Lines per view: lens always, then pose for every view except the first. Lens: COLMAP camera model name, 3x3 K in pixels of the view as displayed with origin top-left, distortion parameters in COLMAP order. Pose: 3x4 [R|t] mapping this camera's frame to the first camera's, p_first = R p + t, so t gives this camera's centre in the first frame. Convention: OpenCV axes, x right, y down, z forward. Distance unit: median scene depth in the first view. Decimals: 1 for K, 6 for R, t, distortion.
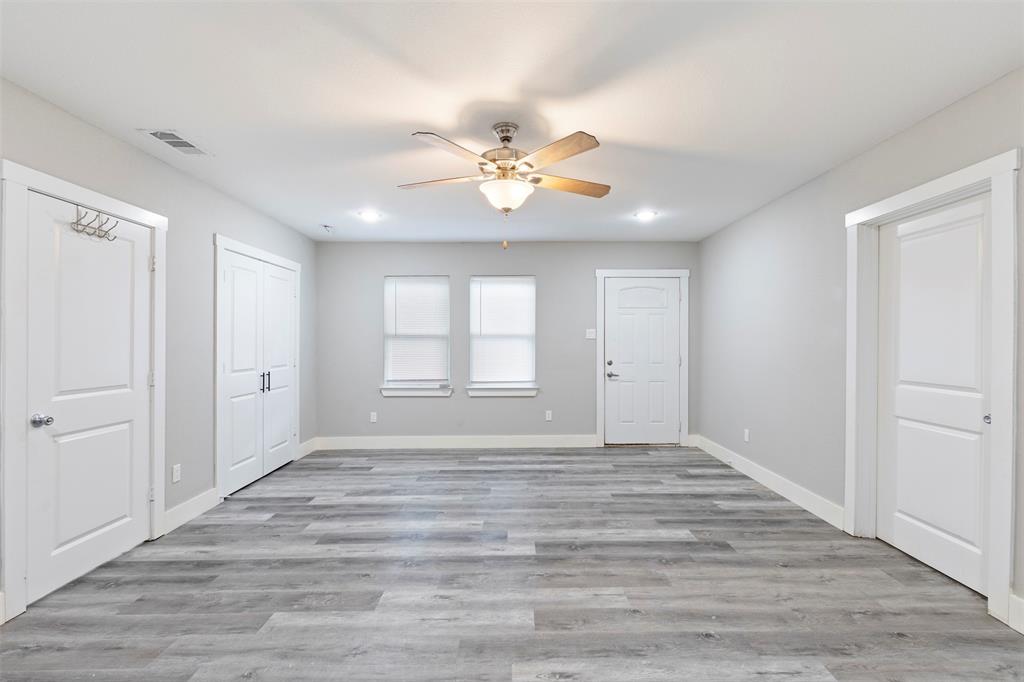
lens RADIAL K [[456.9, 0, 519.6], [0, 456.9, 341.1], [0, 0, 1]] dist [0.000385, -0.000959]
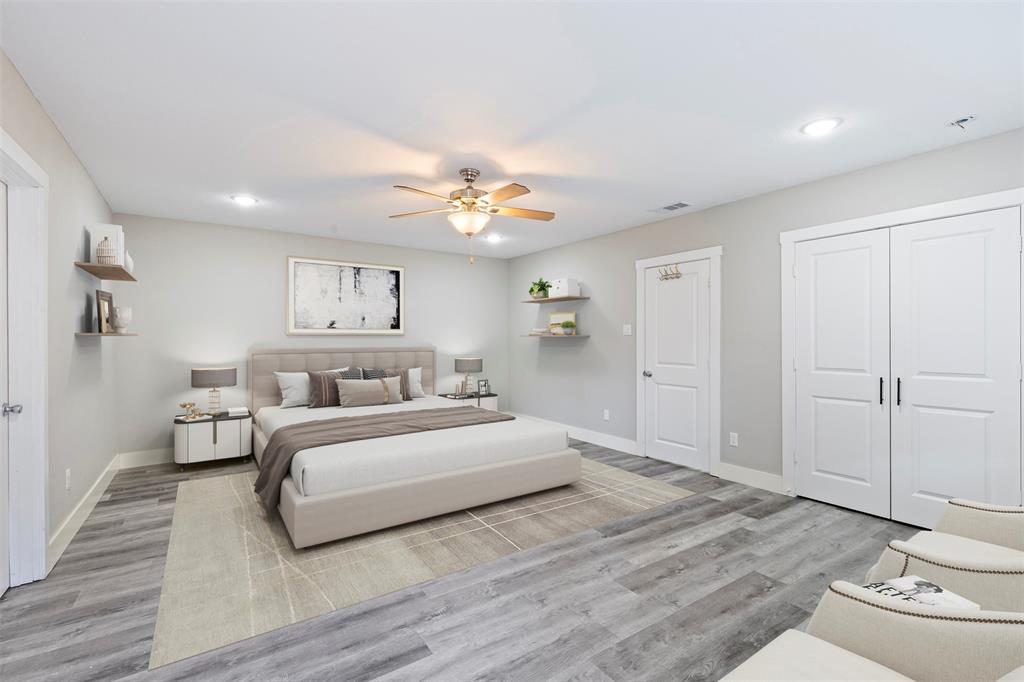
lens RADIAL K [[456.9, 0, 519.6], [0, 456.9, 341.1], [0, 0, 1]] dist [0.000385, -0.000959]
pose [[-0.829394, 0.001588, -0.558661, 0.407701], [0.001275, 0.999999, 0.000950, 0.010428], [0.558662, 0.000075, -0.829395, 1.521913]]
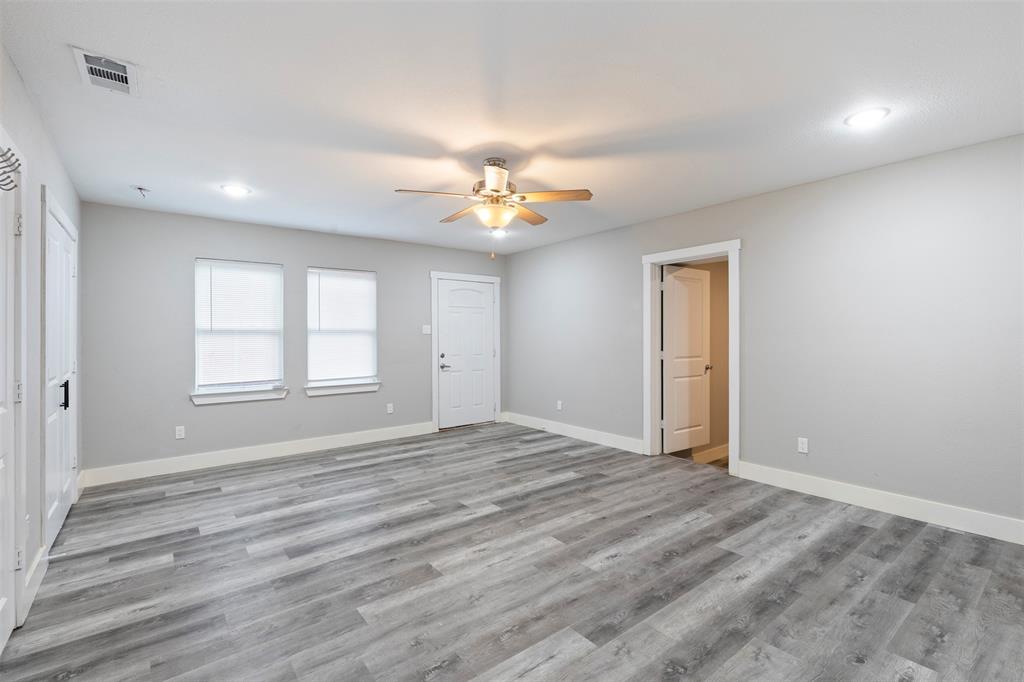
lens RADIAL K [[460.8, 0, 519.9], [0, 460.8, 334.5], [0, 0, 1]] dist [0.003041, -0.000395]
pose [[0.792765, -0.002117, 0.609523, -0.516269], [0.005516, 0.999978, -0.003701, 0.001611], [-0.609502, 0.006296, 0.792759, -0.011497]]
